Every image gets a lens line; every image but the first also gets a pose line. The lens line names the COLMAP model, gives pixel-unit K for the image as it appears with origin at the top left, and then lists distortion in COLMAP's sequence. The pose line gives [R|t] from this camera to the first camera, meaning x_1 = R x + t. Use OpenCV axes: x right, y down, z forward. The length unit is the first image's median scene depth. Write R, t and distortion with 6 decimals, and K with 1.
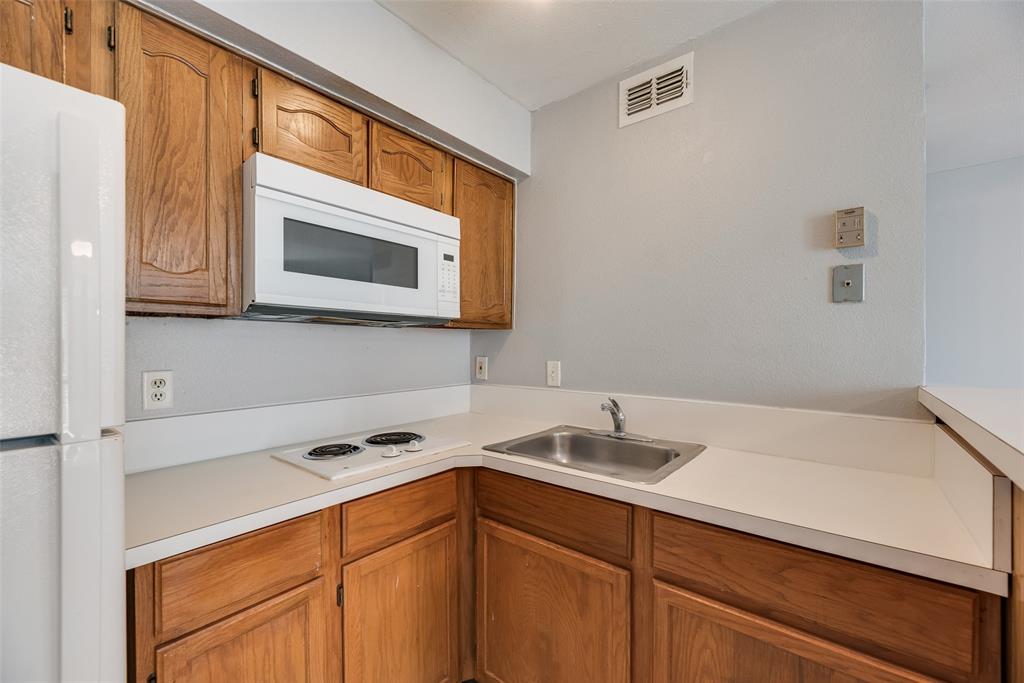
lens RADIAL K [[416.2, 0, 513.1], [0, 416.2, 347.0], [0, 0, 1]] dist [0.001916, 0.000506]
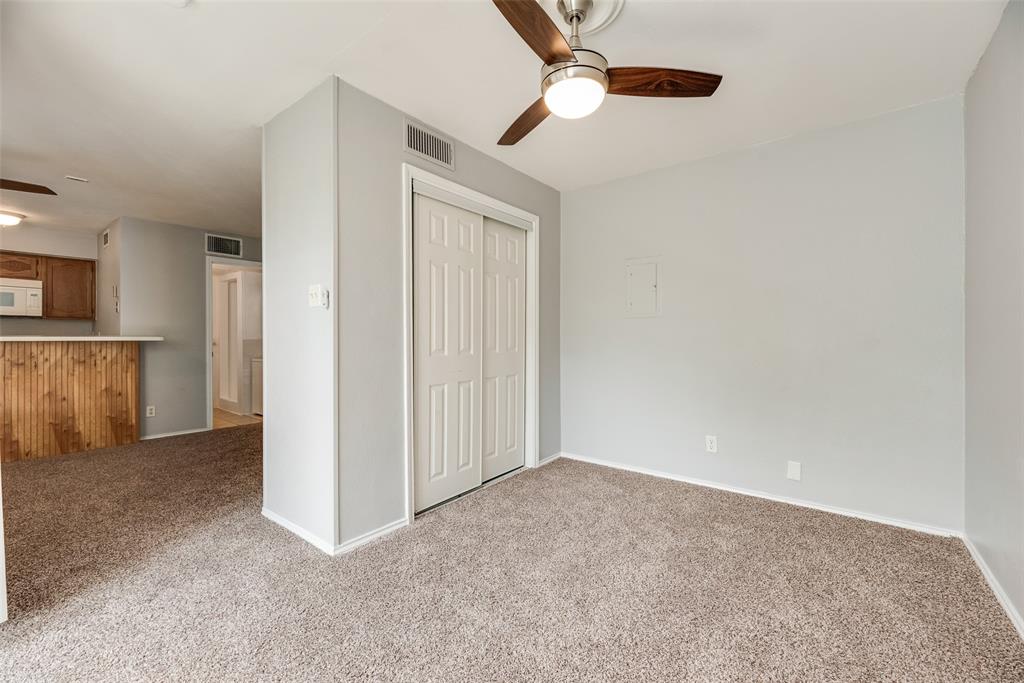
lens RADIAL K [[416.2, 0, 516.7], [0, 416.2, 335.6], [0, 0, 1]] dist [0.001916, 0.000506]
pose [[0.999885, 0.001574, 0.015063, 4.384021], [-0.001469, 0.999975, -0.006940, 0.114559], [-0.015073, 0.006917, 0.999862, -2.722010]]
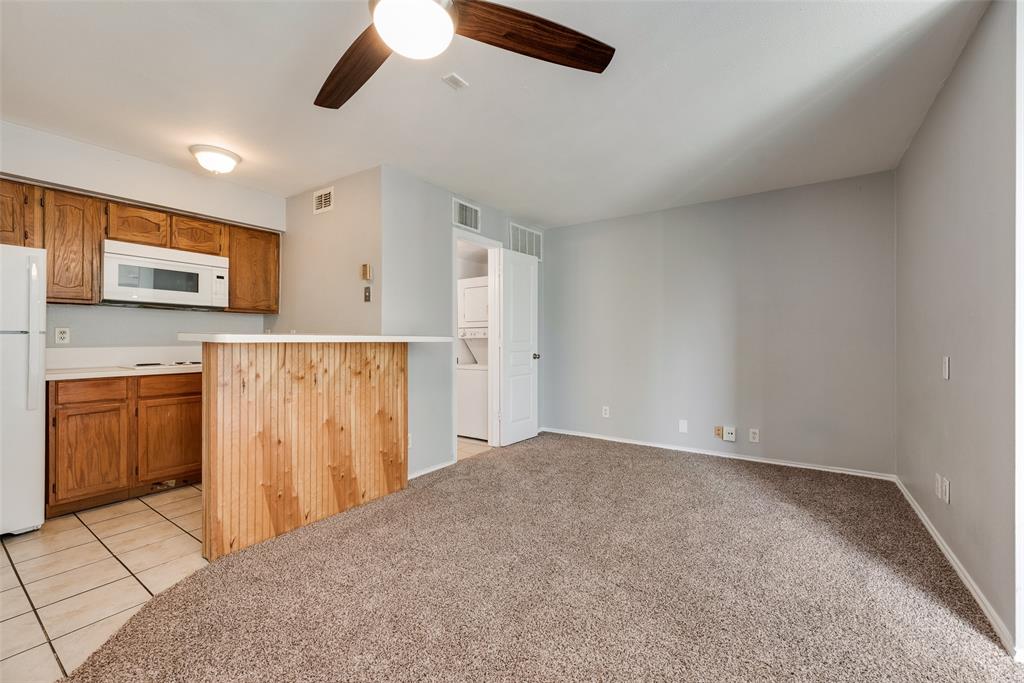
lens RADIAL K [[416.2, 0, 513.9], [0, 416.2, 338.6], [0, 0, 1]] dist [0.001916, 0.000506]
pose [[0.996252, 0.004383, 0.086390, 1.533918], [-0.003952, 0.999979, -0.005157, 0.128042], [-0.086411, 0.004796, 0.996248, -1.619407]]
